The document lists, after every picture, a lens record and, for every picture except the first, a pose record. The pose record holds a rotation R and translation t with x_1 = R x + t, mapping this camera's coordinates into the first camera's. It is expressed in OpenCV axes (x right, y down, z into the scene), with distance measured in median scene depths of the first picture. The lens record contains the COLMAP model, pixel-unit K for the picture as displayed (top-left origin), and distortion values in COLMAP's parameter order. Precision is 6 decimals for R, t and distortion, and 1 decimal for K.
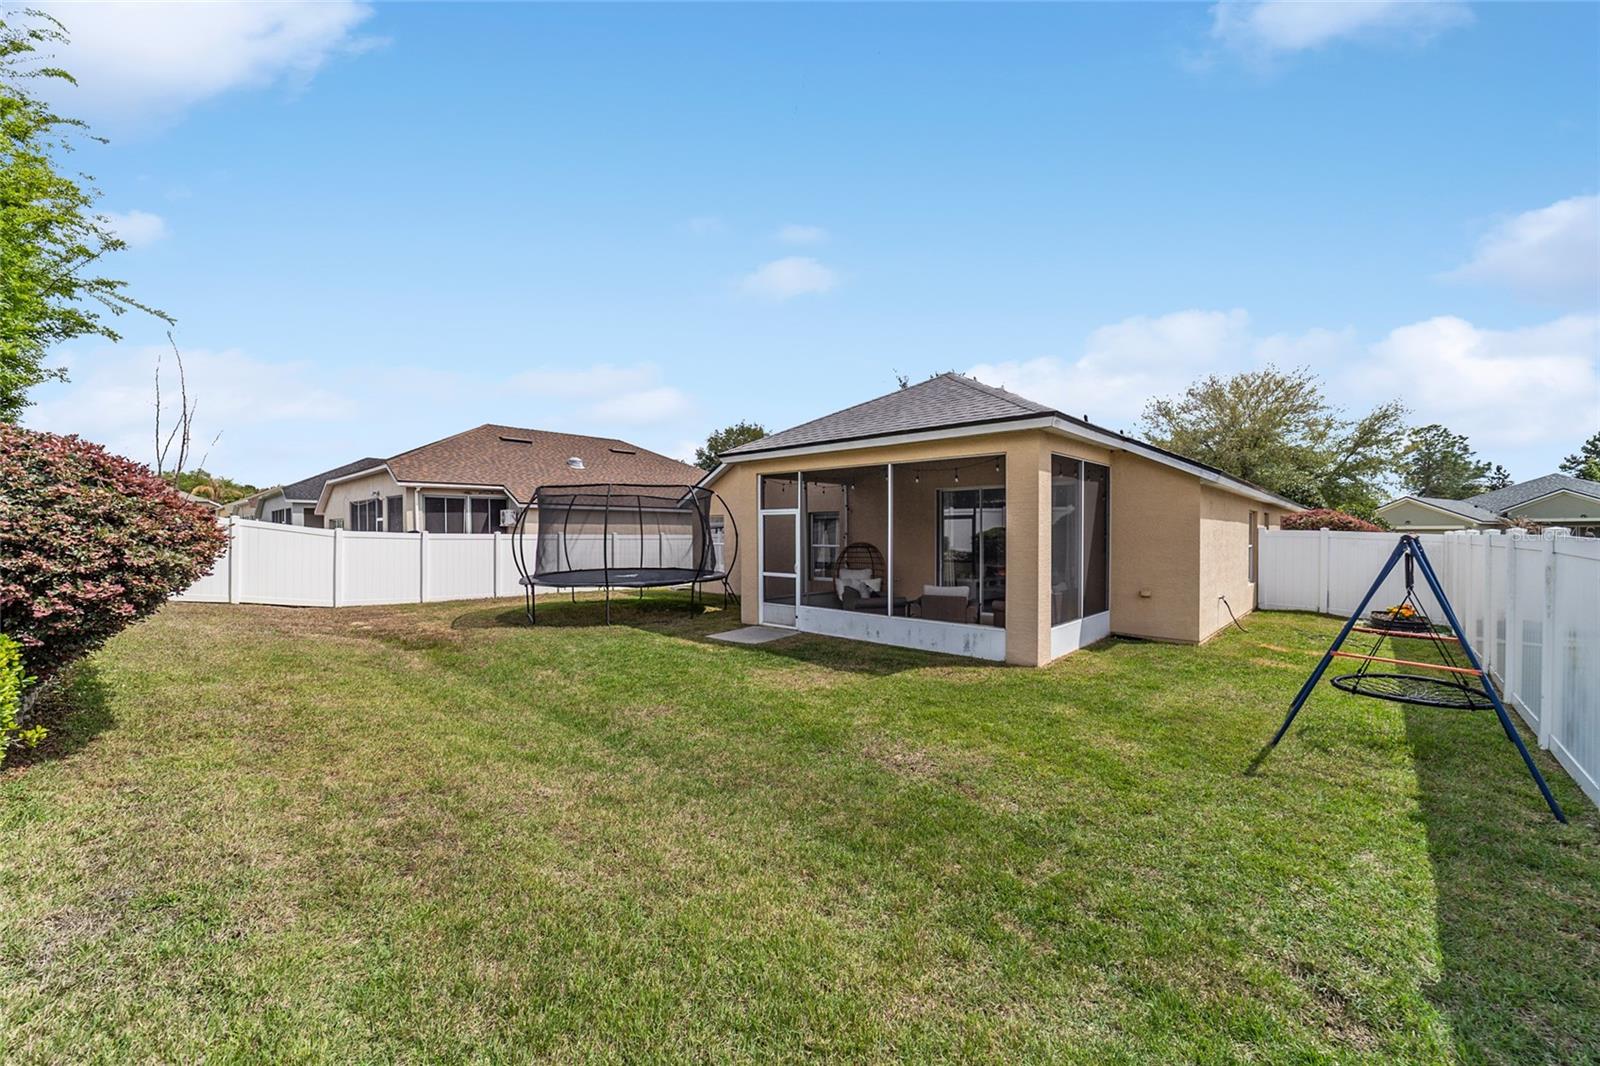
lens RADIAL K [[619.3, 0, 798.5], [0, 619.3, 534.8], [0, 0, 1]] dist [-0.012761, 0.006490]
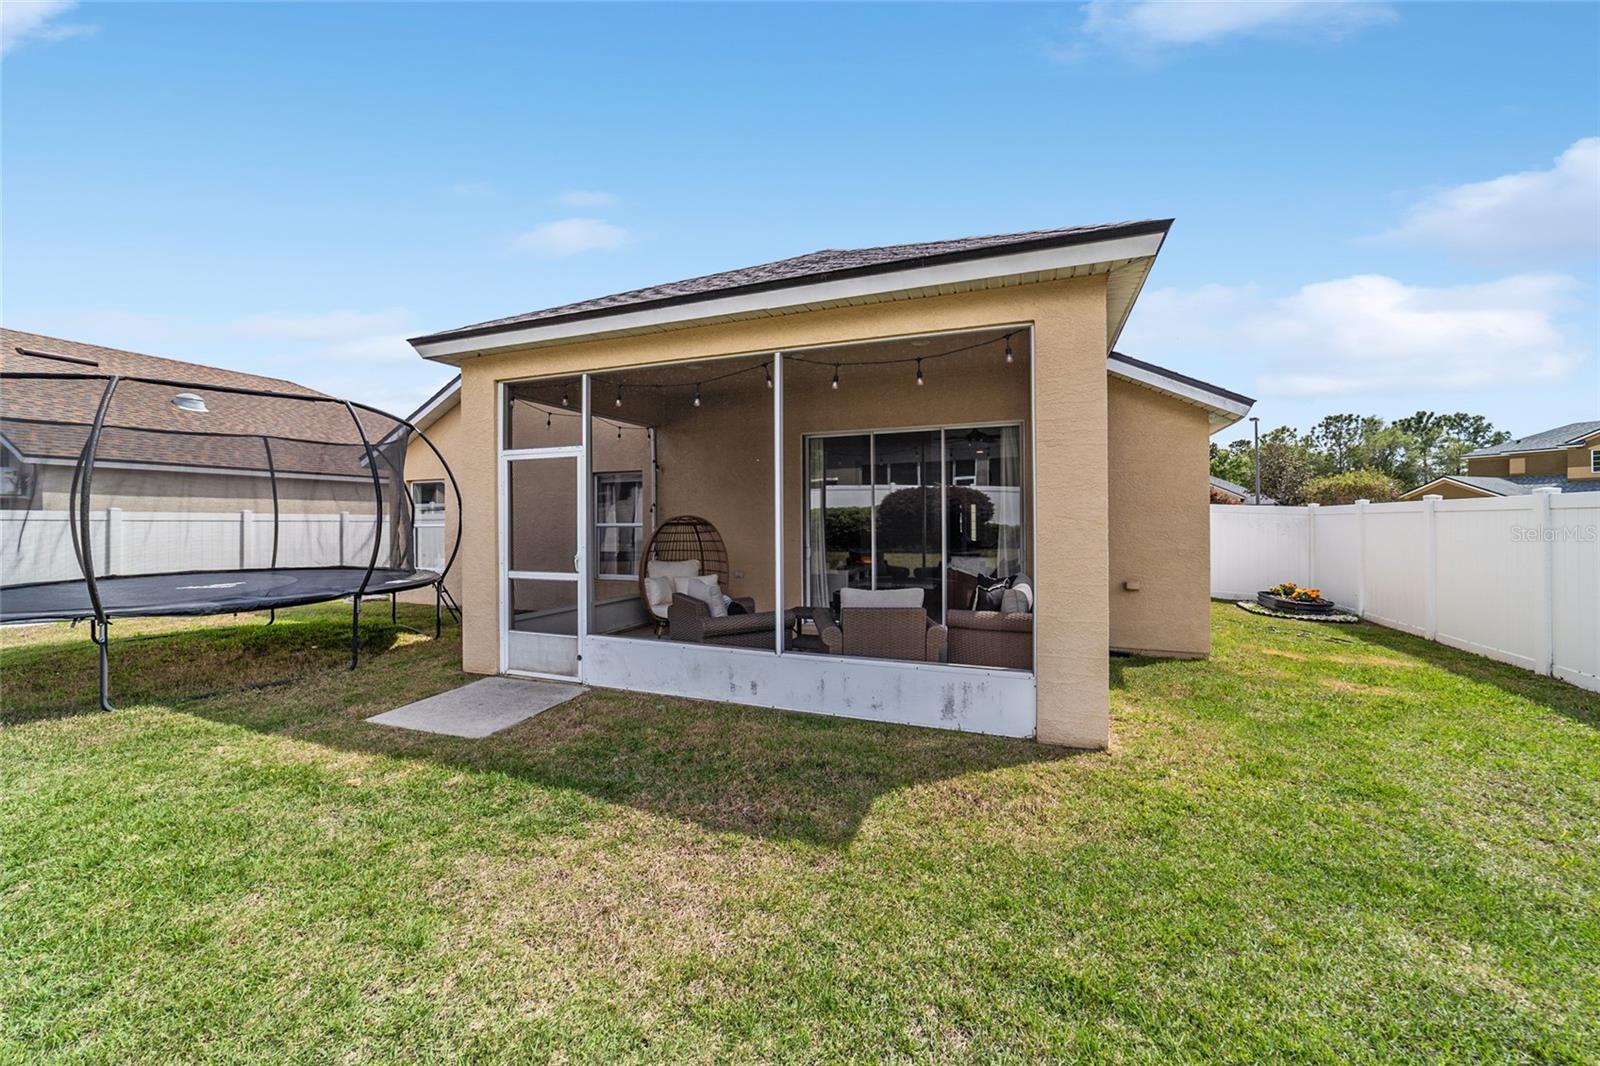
lens RADIAL K [[619.3, 0, 798.5], [0, 619.3, 517.4], [0, 0, 1]] dist [-0.012761, 0.006490]
pose [[0.932469, -0.002841, 0.361238, -0.017416], [0.006265, 0.999946, -0.008308, 0.020833], [-0.361194, 0.010010, 0.932437, 0.434220]]
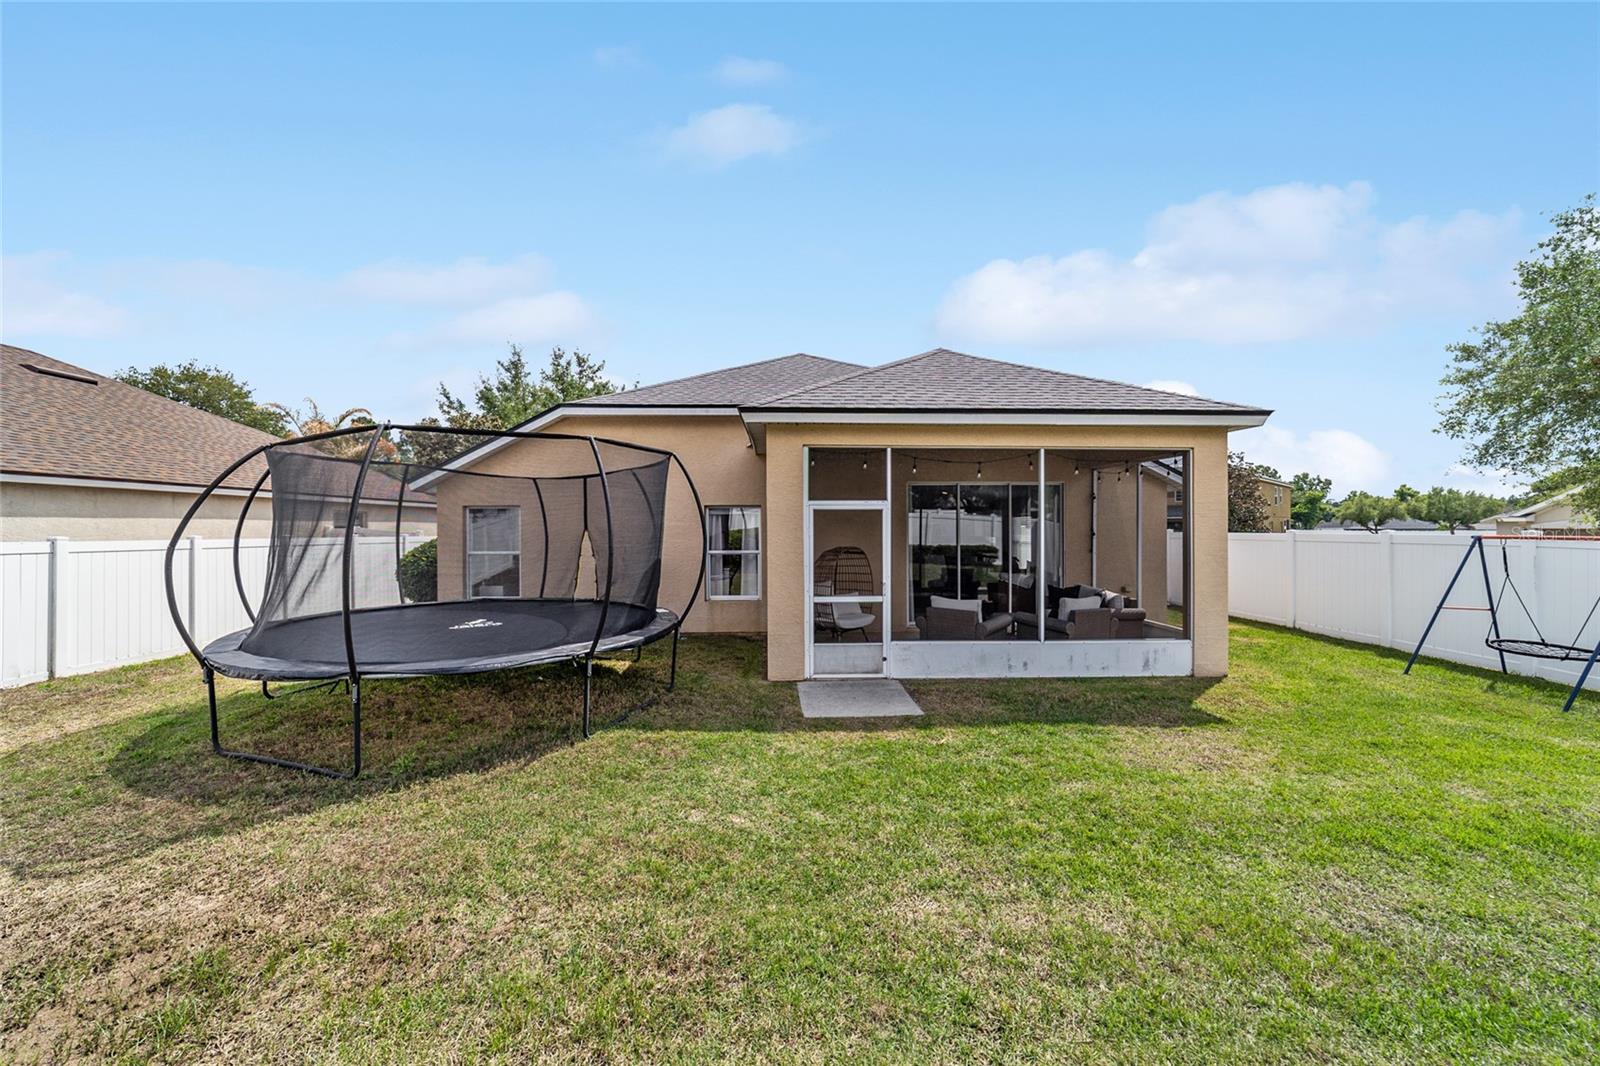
lens RADIAL K [[619.3, 0, 803.3], [0, 619.3, 535.7], [0, 0, 1]] dist [-0.012761, 0.006490]
pose [[0.701857, -0.010381, 0.712242, -0.526358], [0.004047, 0.999936, 0.010586, -0.011219], [-0.712306, -0.004547, 0.701854, 0.554897]]
